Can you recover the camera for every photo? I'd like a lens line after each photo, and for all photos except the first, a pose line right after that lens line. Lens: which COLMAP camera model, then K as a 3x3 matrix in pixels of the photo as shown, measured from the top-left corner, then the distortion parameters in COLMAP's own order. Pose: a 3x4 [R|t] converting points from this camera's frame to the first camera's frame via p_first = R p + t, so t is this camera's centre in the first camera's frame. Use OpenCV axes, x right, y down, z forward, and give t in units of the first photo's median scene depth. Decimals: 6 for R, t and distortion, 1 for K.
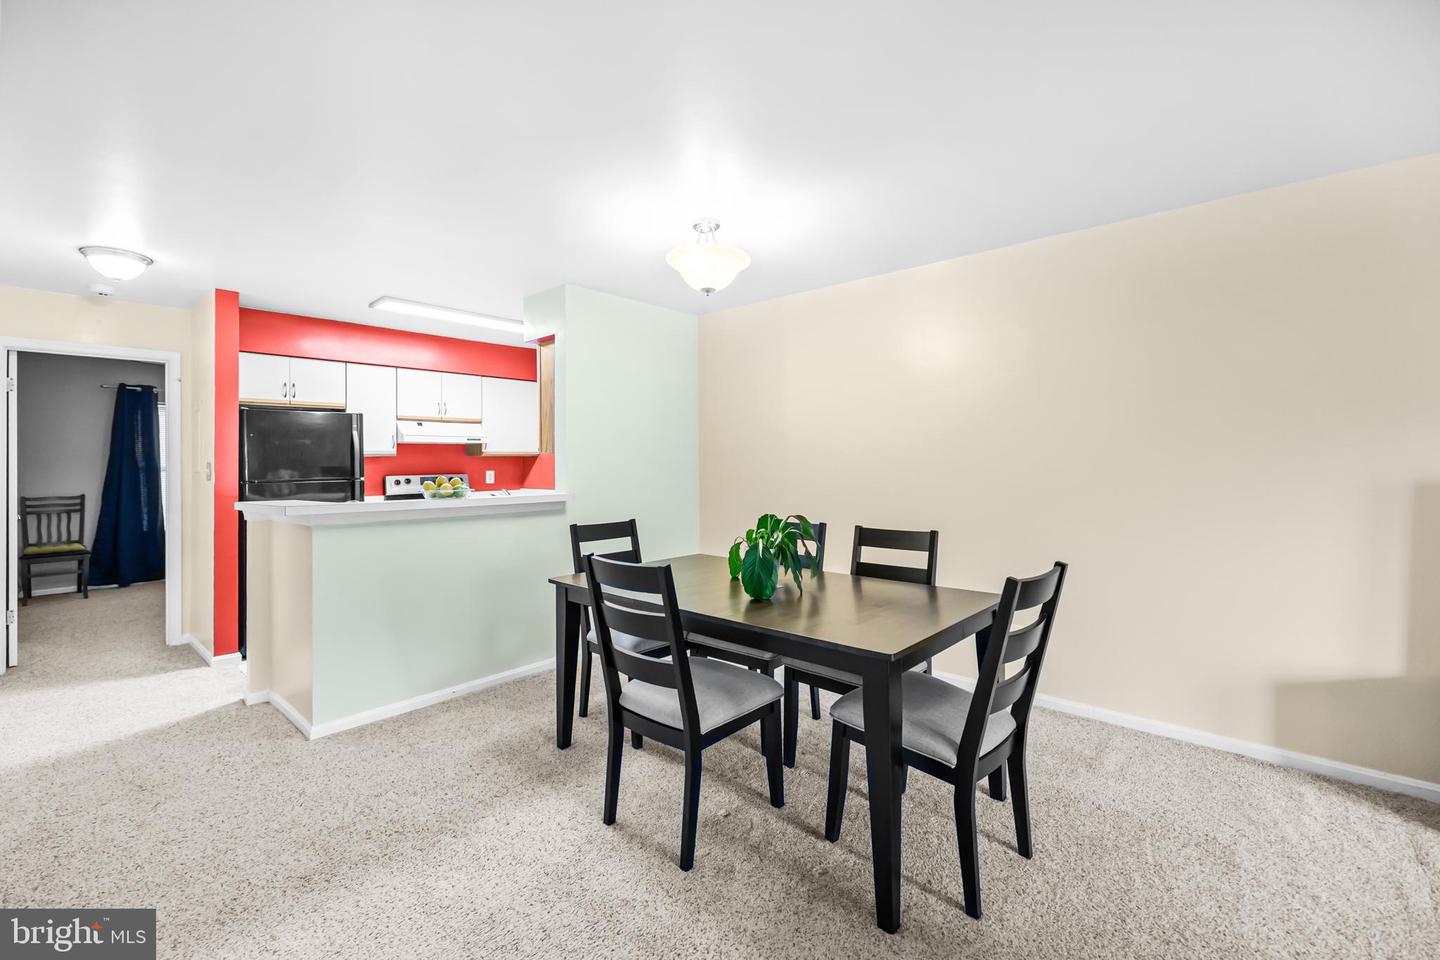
lens RADIAL K [[617.5, 0, 716.8], [0, 617.5, 454.7], [0, 0, 1]] dist [0.008754, -0.000947]
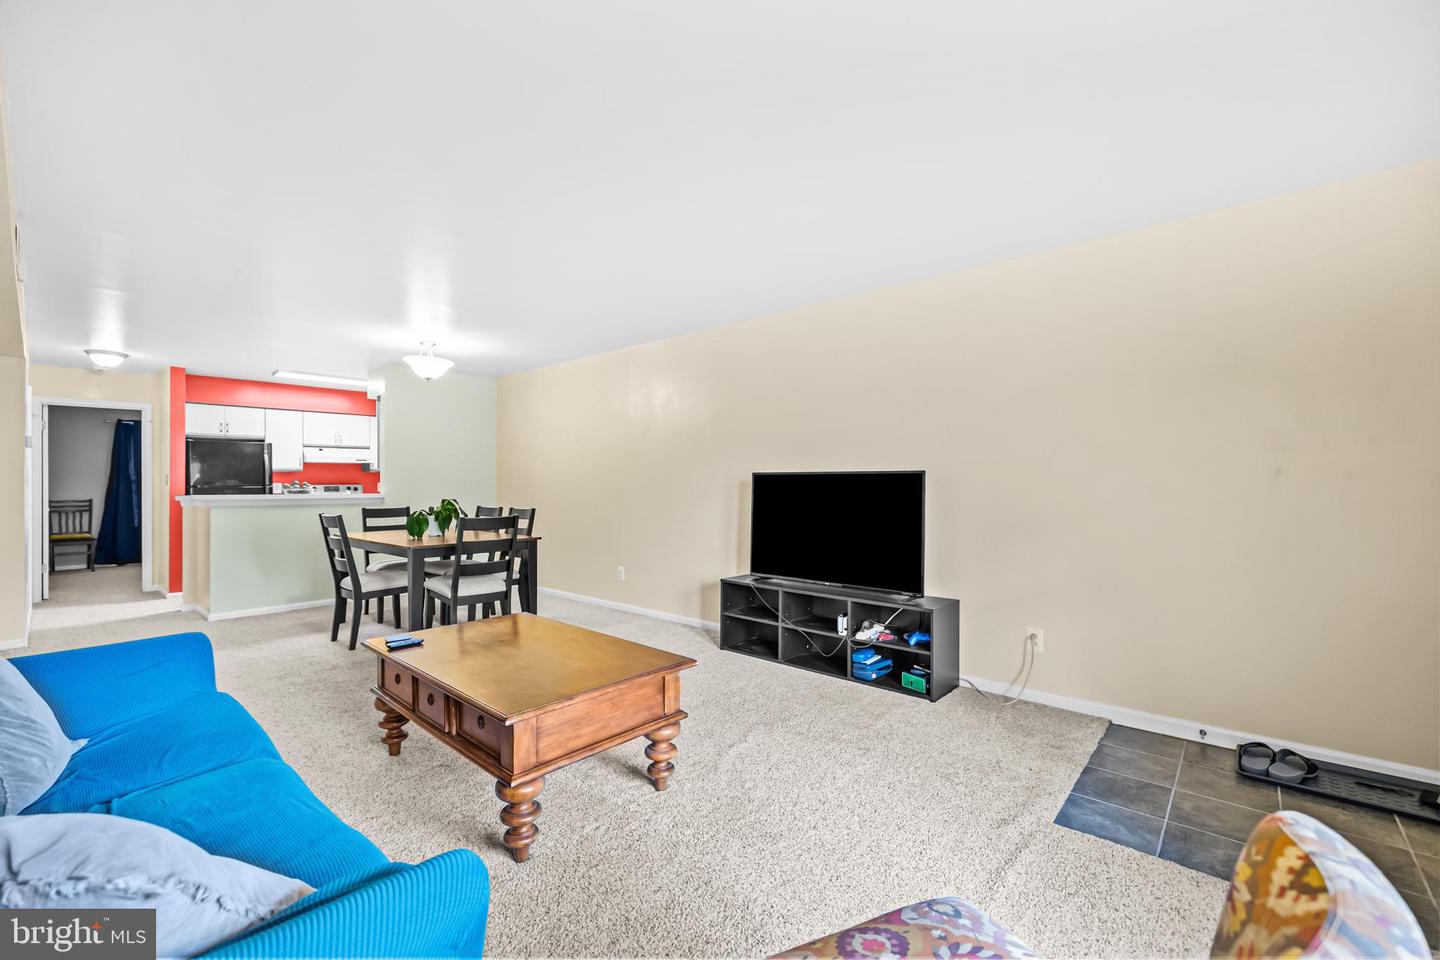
lens RADIAL K [[617.5, 0, 725.1], [0, 617.5, 478.6], [0, 0, 1]] dist [0.008754, -0.000947]
pose [[0.999982, 0.002425, -0.005570, 0.495825], [-0.002405, 0.999990, 0.003705, 0.011780], [0.005579, -0.003691, 0.999978, -0.467593]]
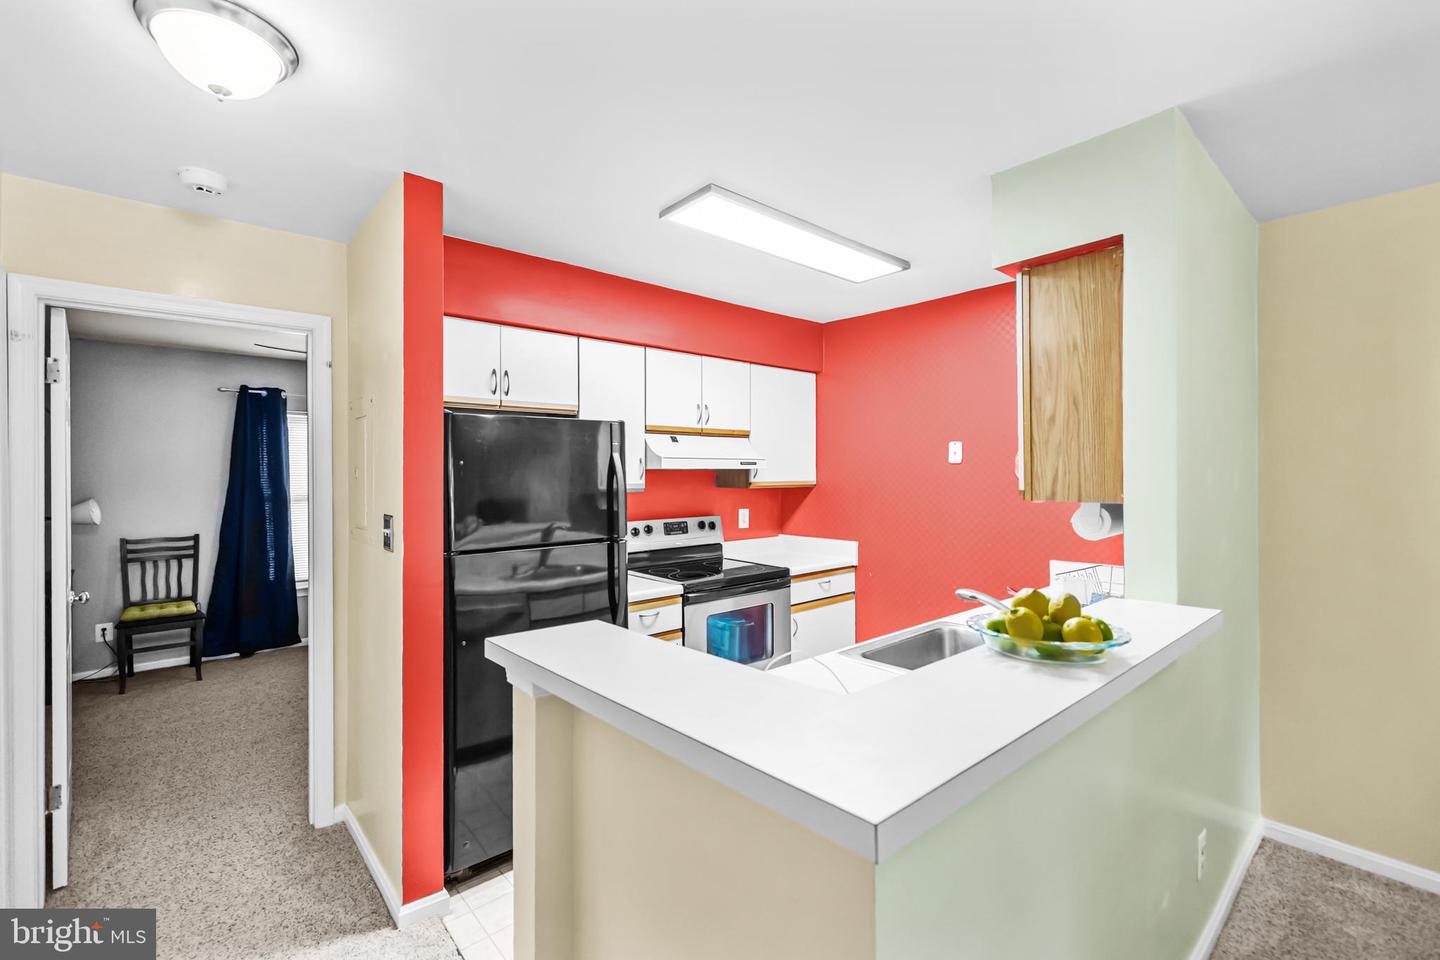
lens RADIAL K [[617.5, 0, 712.4], [0, 617.5, 469.8], [0, 0, 1]] dist [0.008754, -0.000947]
pose [[0.992807, 0.003281, -0.119682, -0.381288], [-0.002635, 0.999981, 0.005553, -0.022874], [0.119698, -0.005198, 0.992797, 0.404957]]
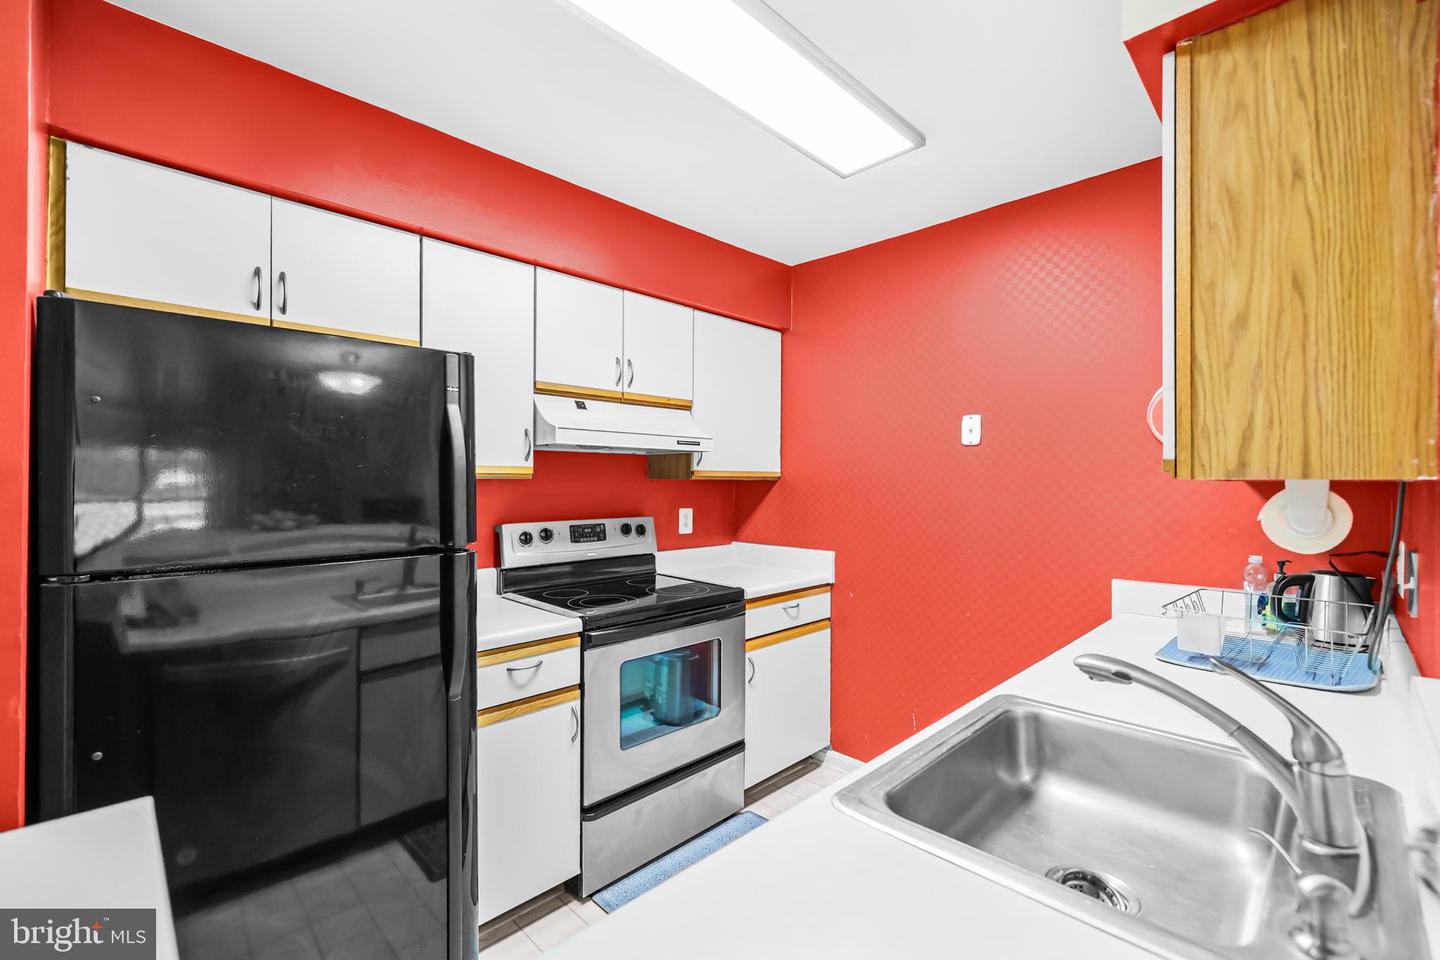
lens RADIAL K [[617.5, 0, 713.6], [0, 617.5, 481.4], [0, 0, 1]] dist [0.008754, -0.000947]
pose [[0.998469, 0.011828, -0.054030, -0.376823], [-0.011272, 0.999880, 0.010582, -0.001548], [0.054148, -0.009957, 0.998483, 0.596004]]
